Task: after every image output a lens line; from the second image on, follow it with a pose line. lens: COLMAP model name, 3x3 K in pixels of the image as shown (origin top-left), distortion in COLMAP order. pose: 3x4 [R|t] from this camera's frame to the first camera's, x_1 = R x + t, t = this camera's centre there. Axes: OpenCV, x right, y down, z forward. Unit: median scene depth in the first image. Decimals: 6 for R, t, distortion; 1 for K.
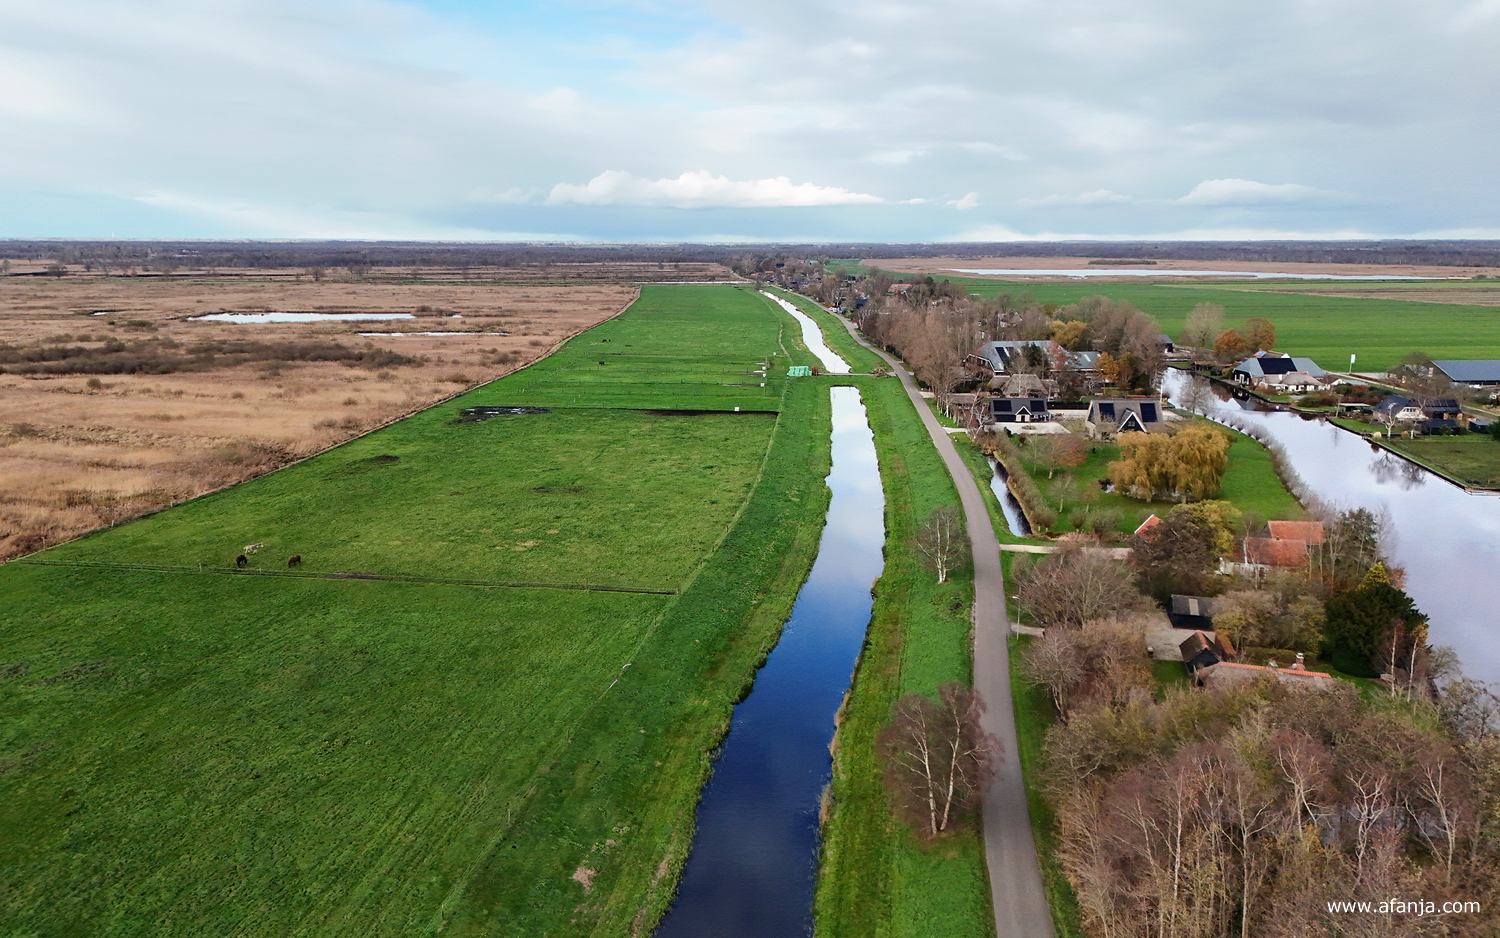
lens RADIAL K [[1148.2, 0, 750.0], [0, 1148.2, 469.0], [0, 0, 1]] dist [0.075461, -0.005601]
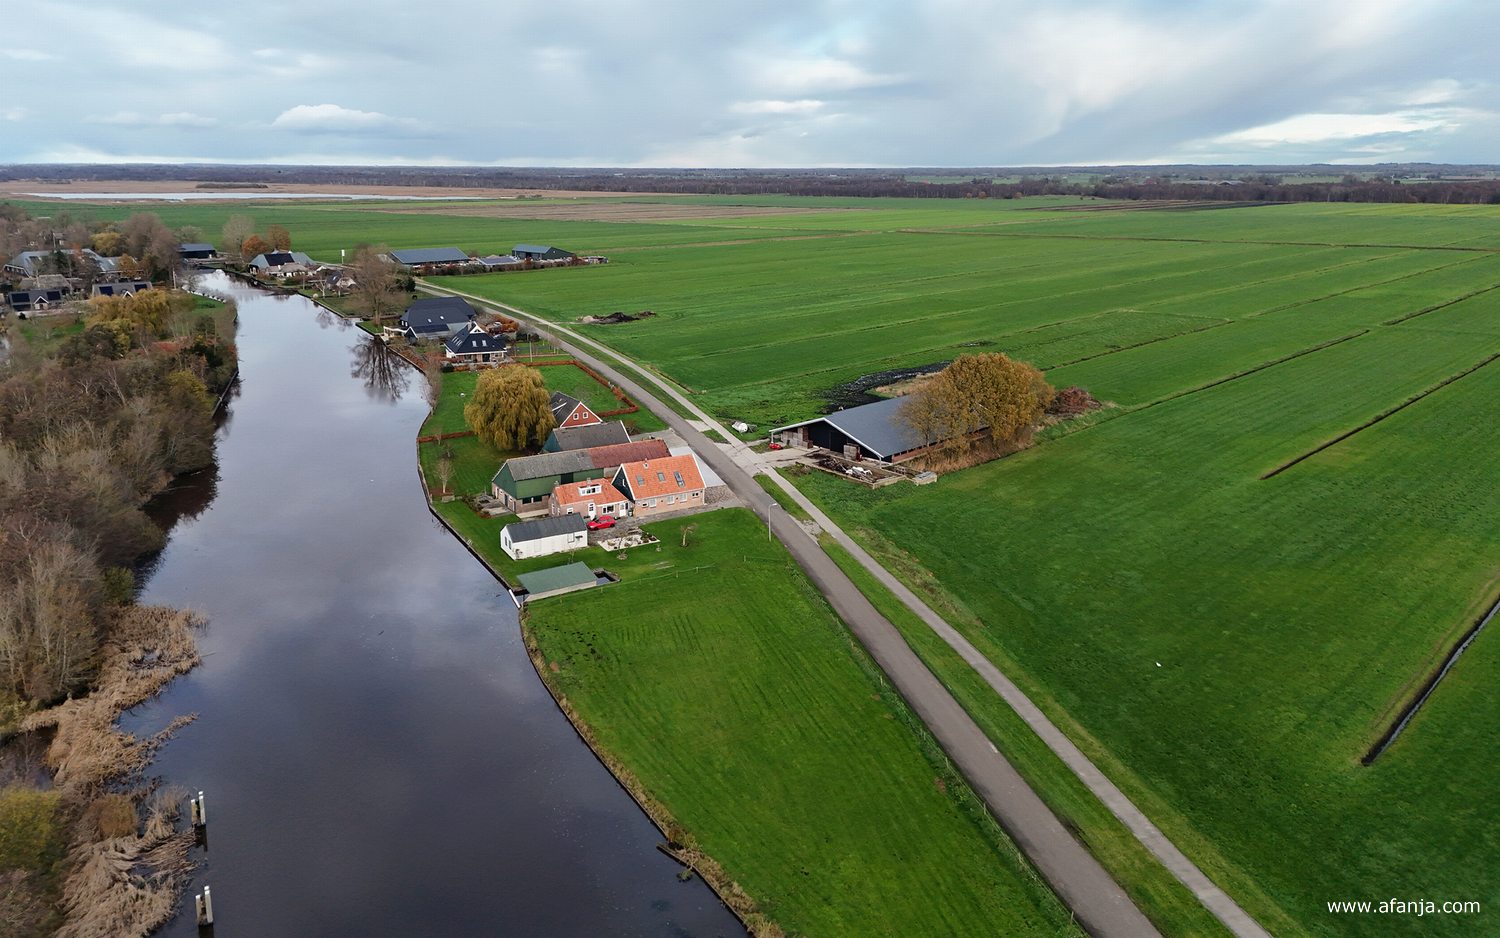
lens RADIAL K [[1148.2, 0, 750.0], [0, 1148.2, 469.0], [0, 0, 1]] dist [0.075461, -0.005601]
pose [[0.767917, -0.173909, 0.616489, 0.003535], [0.136131, 0.984761, 0.108229, 0.021490], [-0.625917, 0.000813, 0.779889, -0.101511]]
